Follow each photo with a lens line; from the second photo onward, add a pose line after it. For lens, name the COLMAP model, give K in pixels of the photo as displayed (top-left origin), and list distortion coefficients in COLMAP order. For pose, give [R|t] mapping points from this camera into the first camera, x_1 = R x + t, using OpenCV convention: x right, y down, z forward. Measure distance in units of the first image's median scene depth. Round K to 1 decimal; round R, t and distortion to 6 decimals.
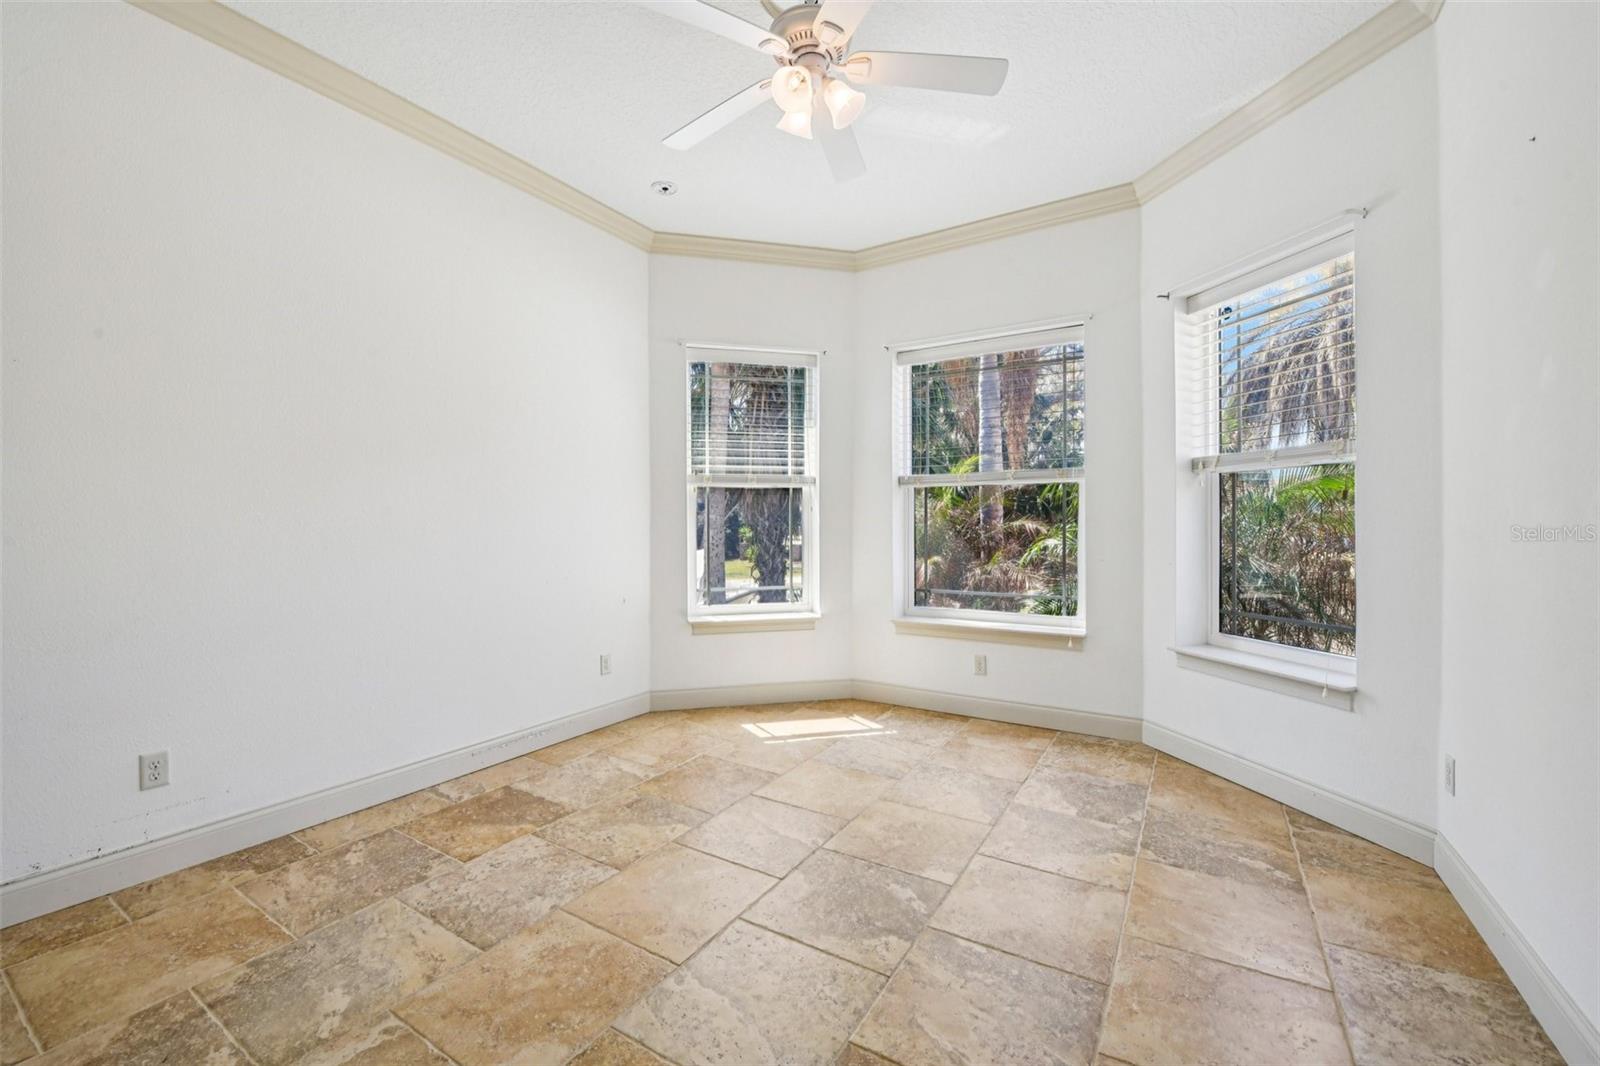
lens RADIAL K [[644.8, 0, 795.3], [0, 644.8, 517.2], [0, 0, 1]] dist [-0.013184, -0.003821]
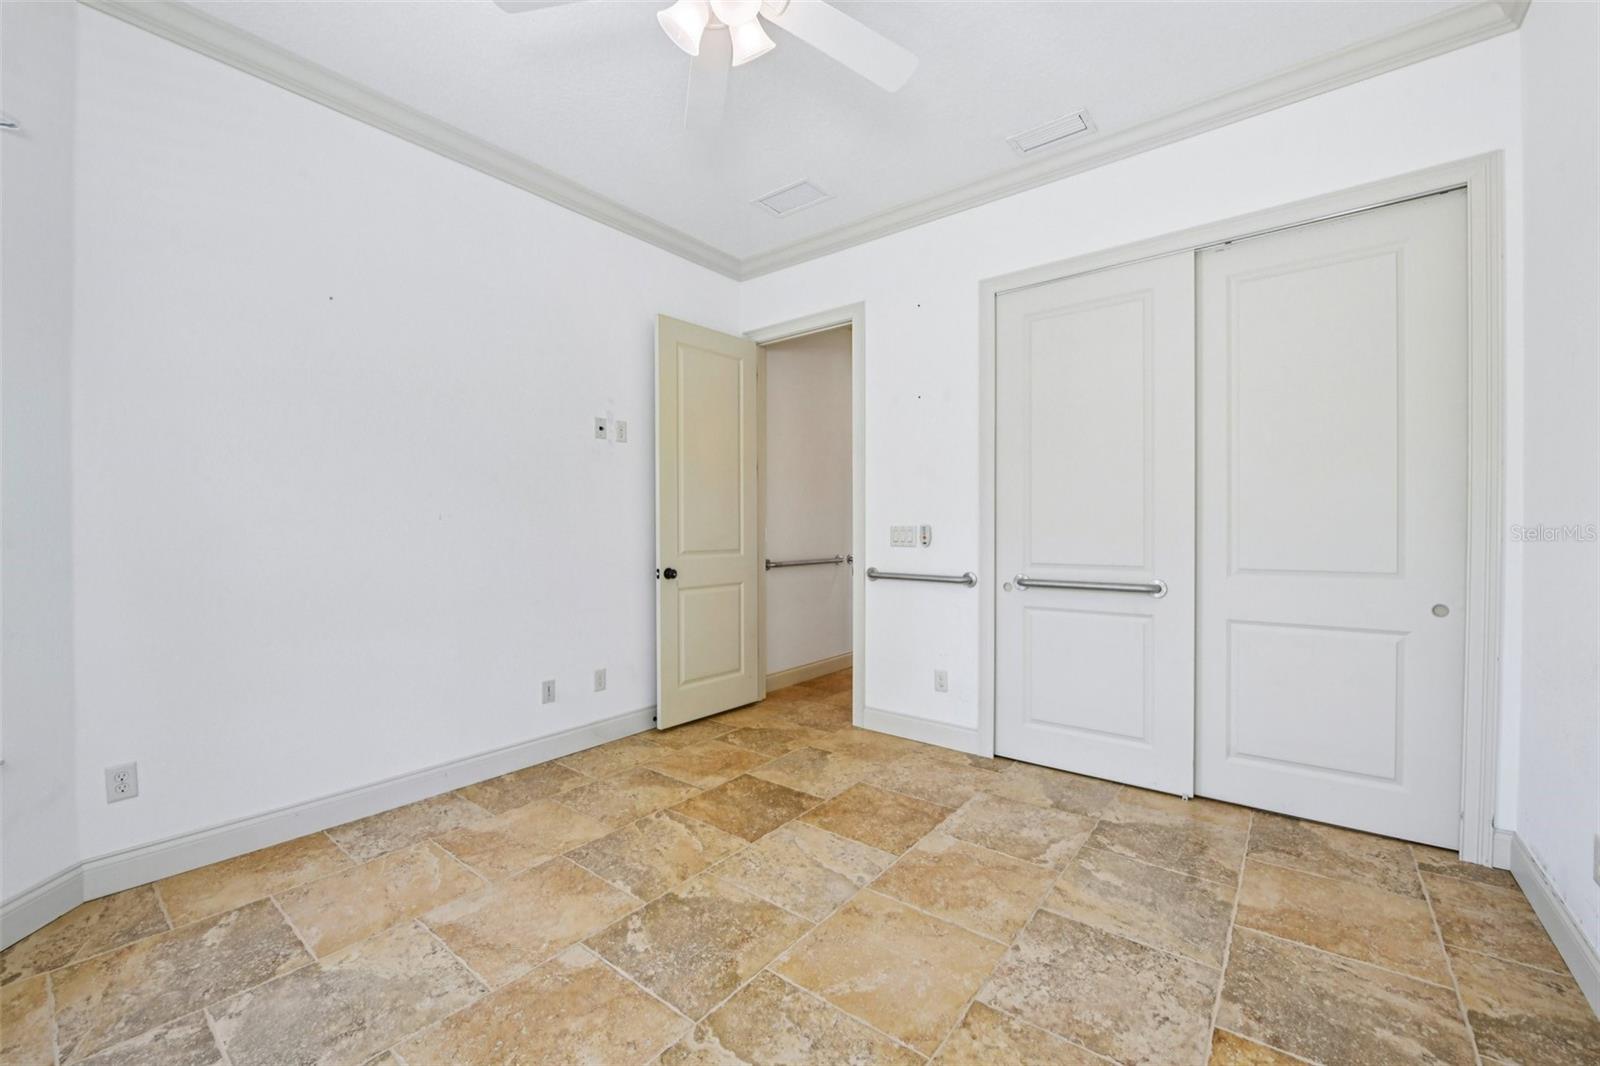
lens RADIAL K [[644.8, 0, 795.3], [0, 644.8, 517.2], [0, 0, 1]] dist [-0.013184, -0.003821]
pose [[-0.993783, 0.005443, 0.111200, -0.166763], [0.002779, 0.999706, -0.024090, 0.007476], [-0.111298, -0.023632, -0.993506, 1.986546]]
